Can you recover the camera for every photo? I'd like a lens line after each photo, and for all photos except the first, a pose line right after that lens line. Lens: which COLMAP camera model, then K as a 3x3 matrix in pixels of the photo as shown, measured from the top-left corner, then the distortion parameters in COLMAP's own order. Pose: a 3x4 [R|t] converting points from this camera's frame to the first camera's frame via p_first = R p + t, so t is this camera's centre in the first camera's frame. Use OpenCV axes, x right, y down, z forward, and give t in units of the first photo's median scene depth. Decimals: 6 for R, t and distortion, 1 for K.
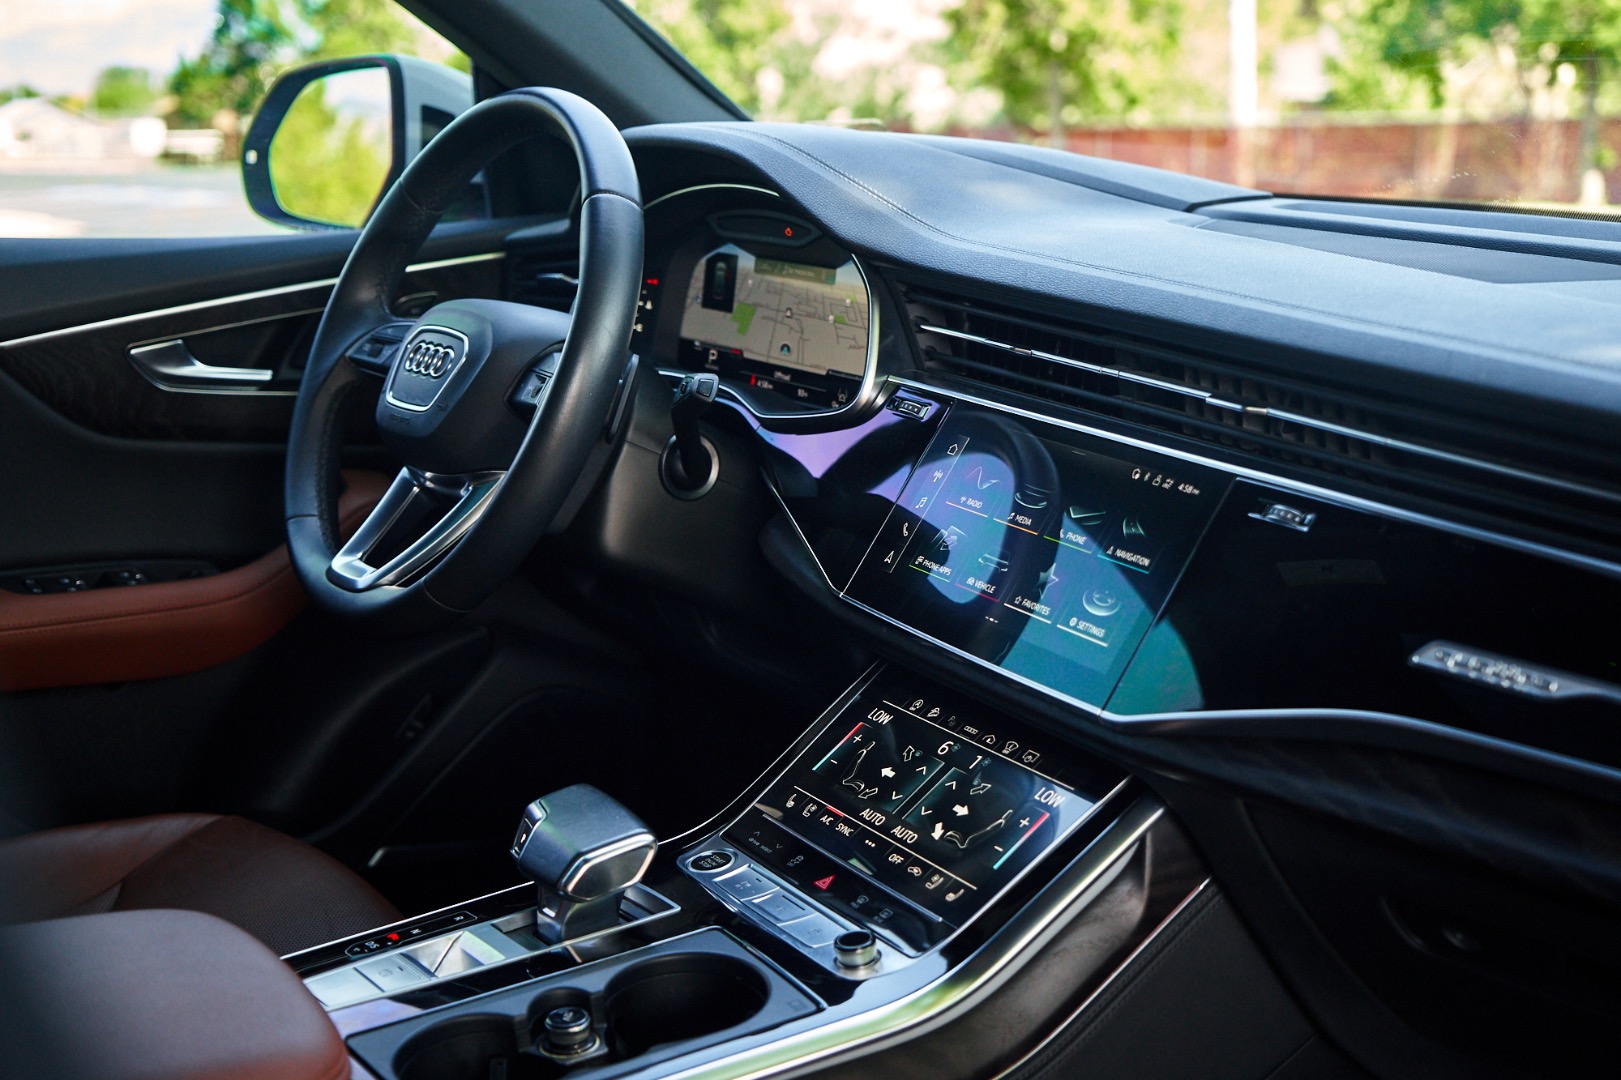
lens RADIAL K [[2232.7, 0, 810.5], [0, 2232.7, 540.0], [0, 0, 1]] dist [0.003942, -0.005496]
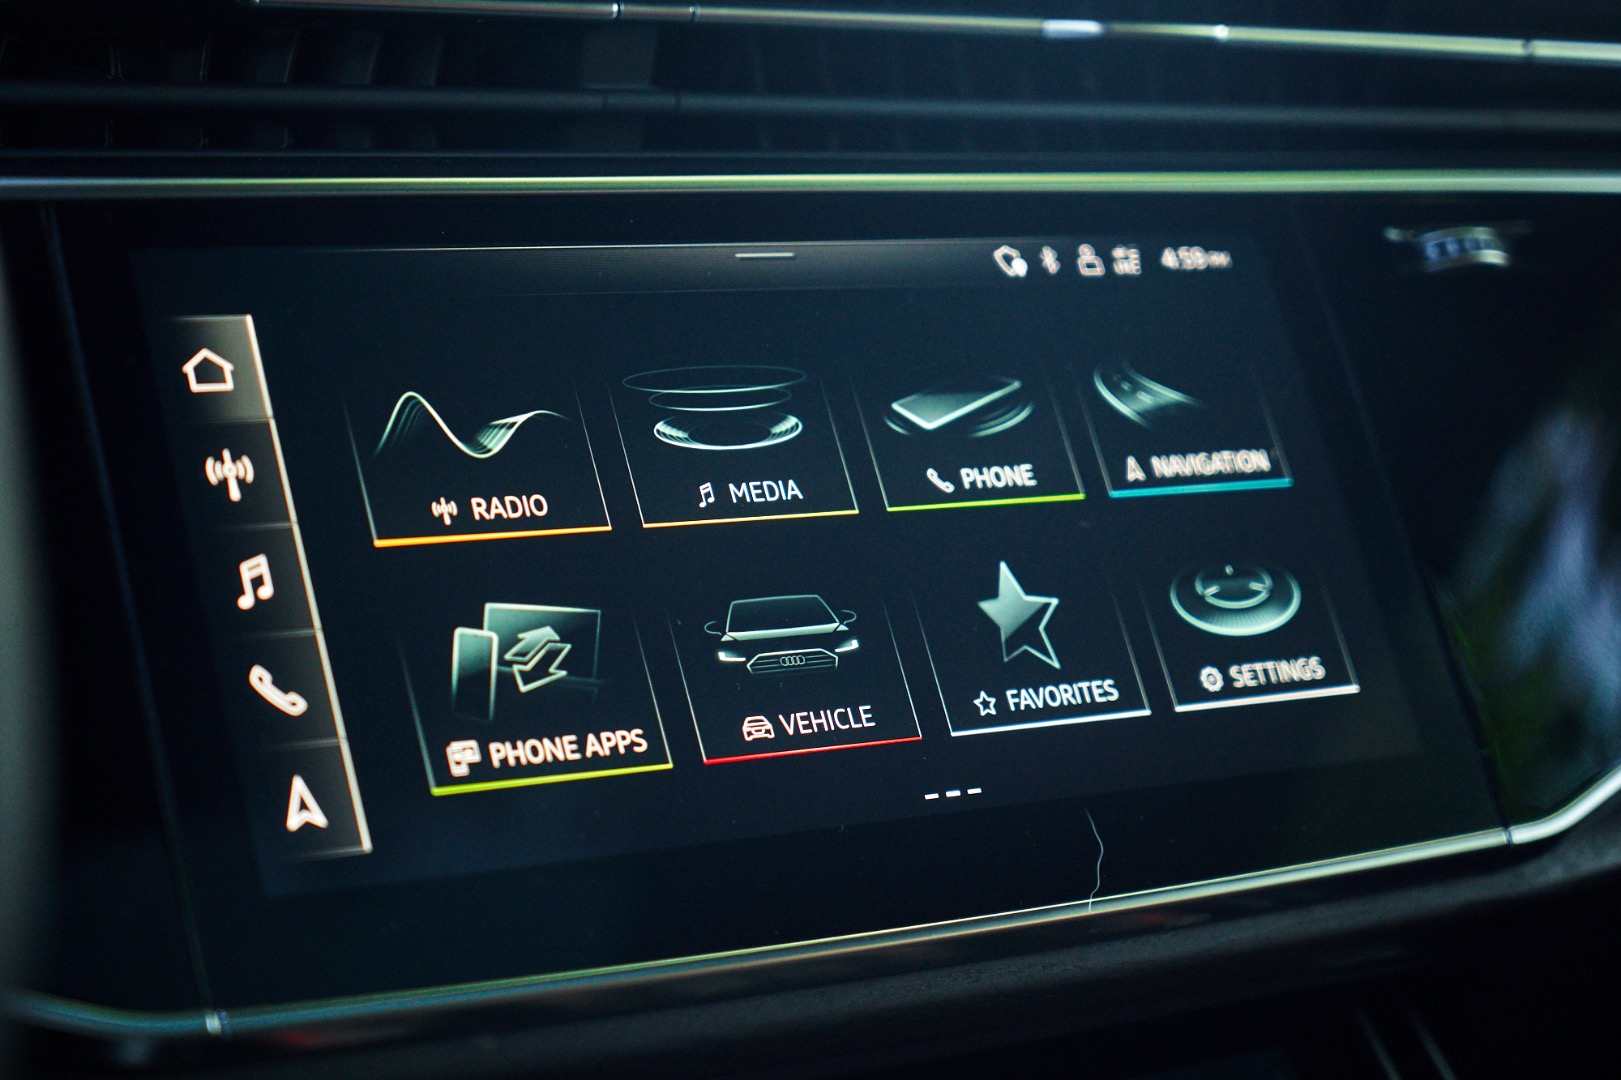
lens RADIAL K [[3267.8, 0, 810.5], [0, 3267.8, 540.0], [0, 0, 1]] dist [-0.054224, 0.210879]
pose [[-0.058610, -0.216956, 0.974420, -0.338865], [0.165985, 0.960393, 0.223816, -0.099425], [-0.984385, 0.174857, -0.020277, 0.954941]]
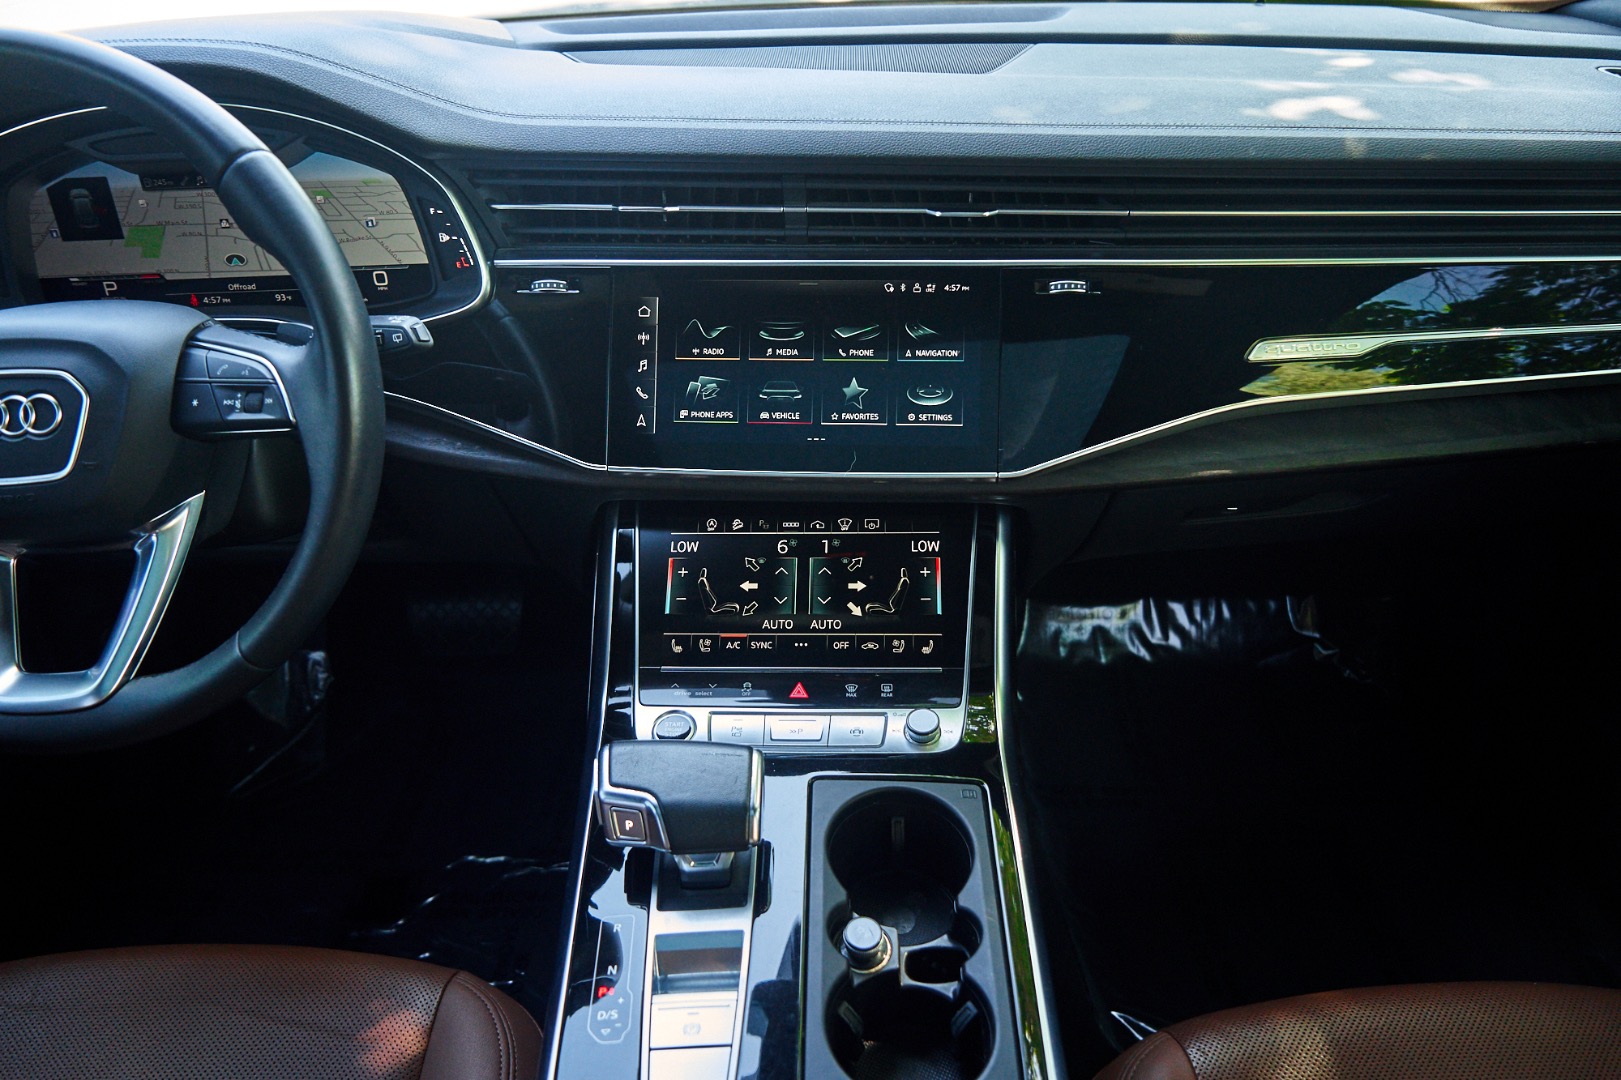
lens RADIAL K [[1113.8, 0, 810.5], [0, 1113.8, 540.0], [0, 0, 1]] dist [0.025667, -0.043863]
pose [[0.543407, -0.474194, 0.692711, -0.347196], [0.215855, 0.876360, 0.430580, -0.168567], [-0.811243, -0.084455, 0.578577, 0.600098]]
